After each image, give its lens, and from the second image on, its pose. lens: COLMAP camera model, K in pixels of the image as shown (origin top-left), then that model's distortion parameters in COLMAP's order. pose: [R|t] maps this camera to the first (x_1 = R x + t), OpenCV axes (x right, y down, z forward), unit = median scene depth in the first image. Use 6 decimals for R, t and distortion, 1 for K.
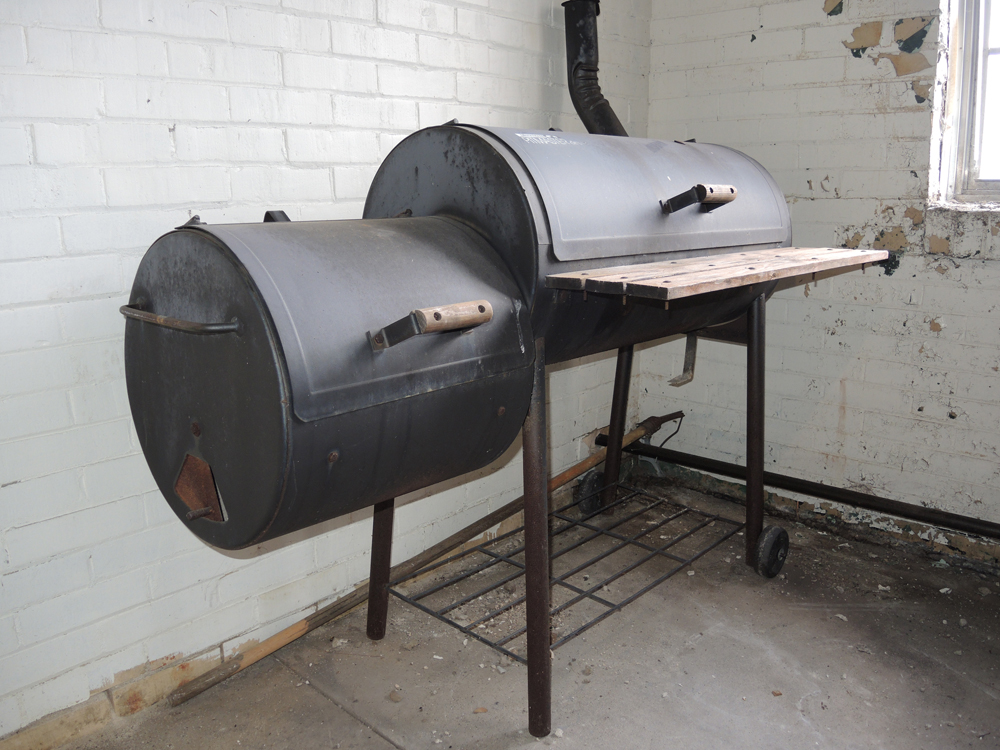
lens RADIAL K [[829.6, 0, 500.9], [0, 829.6, 377.7], [0, 0, 1]] dist [-0.042148, -0.045831]
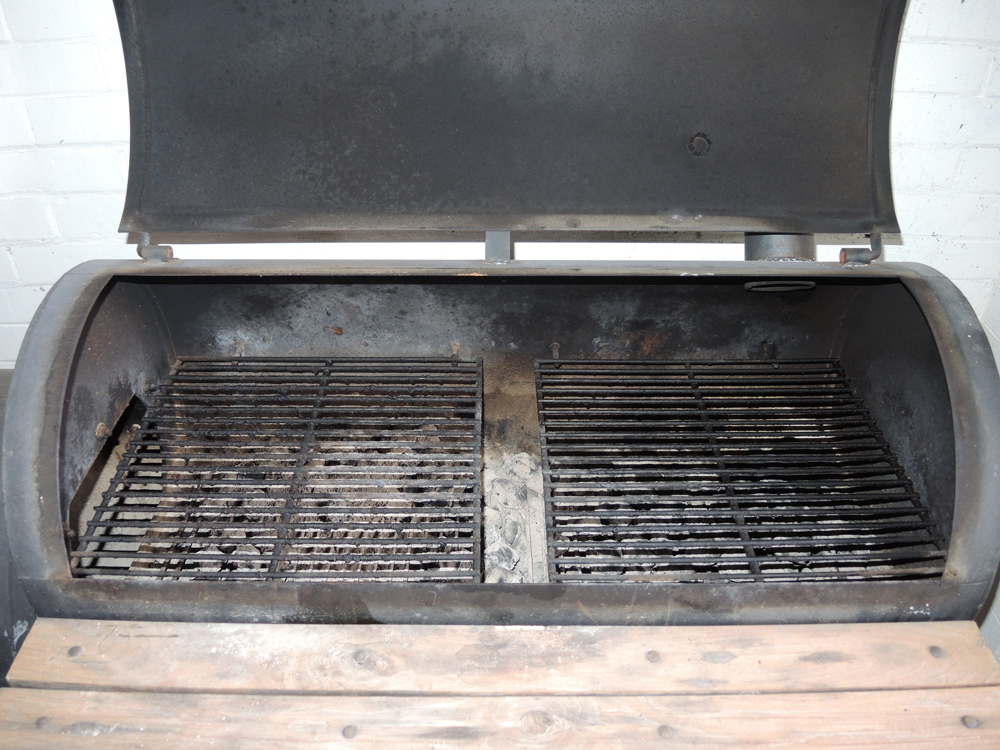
lens RADIAL K [[829.6, 0, 501.5], [0, 829.6, 377.1], [0, 0, 1]] dist [-0.042148, -0.045831]
pose [[0.684222, 0.431378, -0.588008, 0.501919], [-0.170265, 0.878502, 0.446368, -0.538176], [0.709119, -0.205298, 0.674539, 0.770763]]
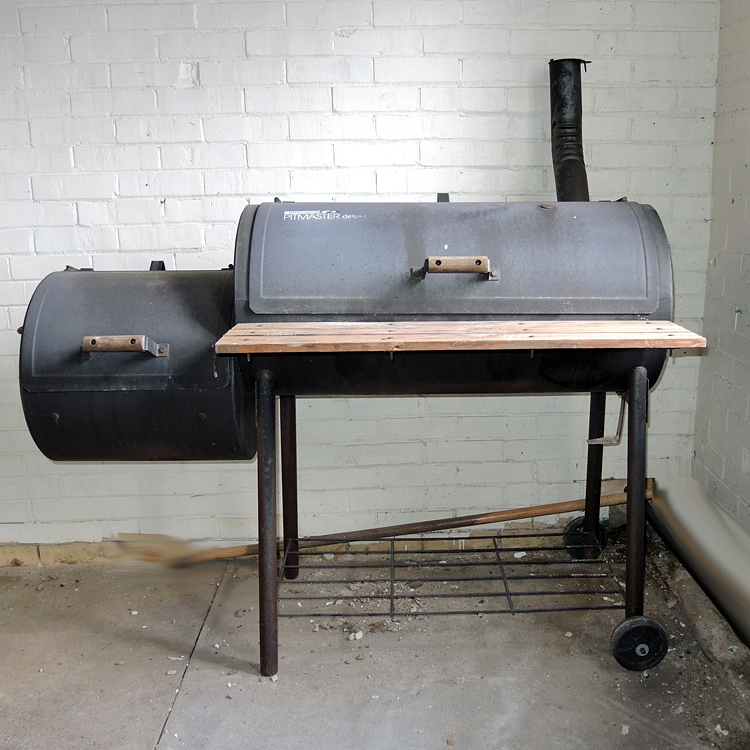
lens RADIAL K [[831.9, 0, 436.7], [0, 831.9, 381.5], [0, 0, 1]] dist [-0.059887, 0.000000]
pose [[0.713577, 0.165285, -0.680800, 1.064124], [-0.158208, 0.984686, 0.073238, -0.157828], [0.682479, 0.055447, 0.728799, 0.218932]]
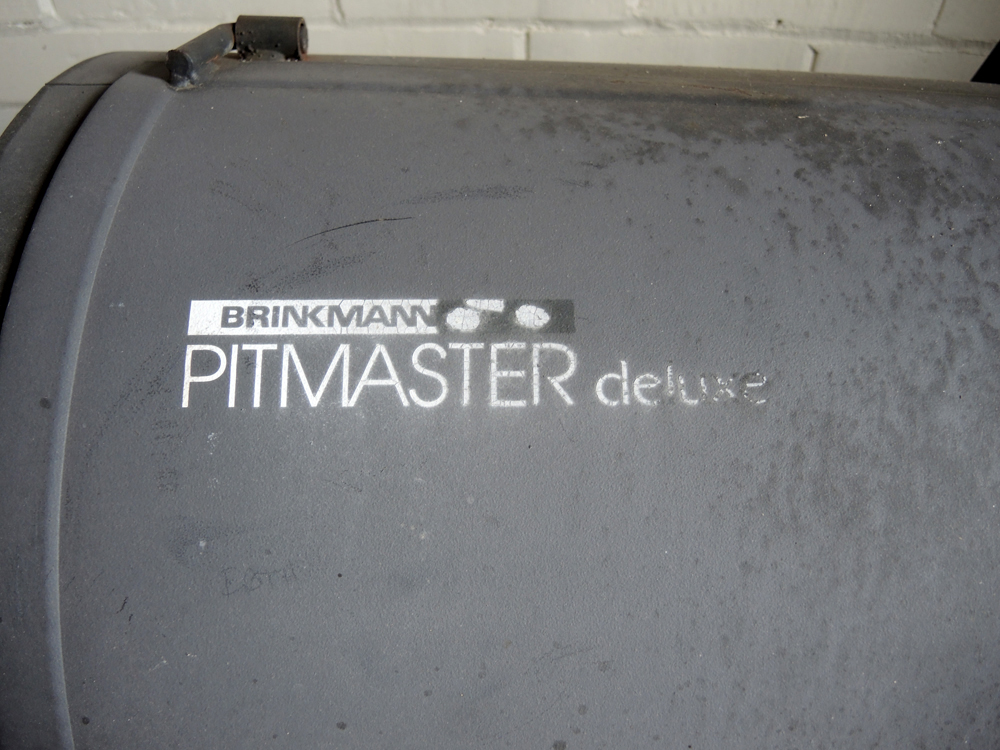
lens RADIAL K [[829.6, 0, 500.3], [0, 829.6, 372.8], [0, 0, 1]] dist [-0.042148, -0.045831]
pose [[0.648134, 0.564516, -0.511120, 0.158826], [-0.181155, 0.766205, 0.616533, -0.390688], [0.739666, -0.307004, 0.598868, 0.890855]]
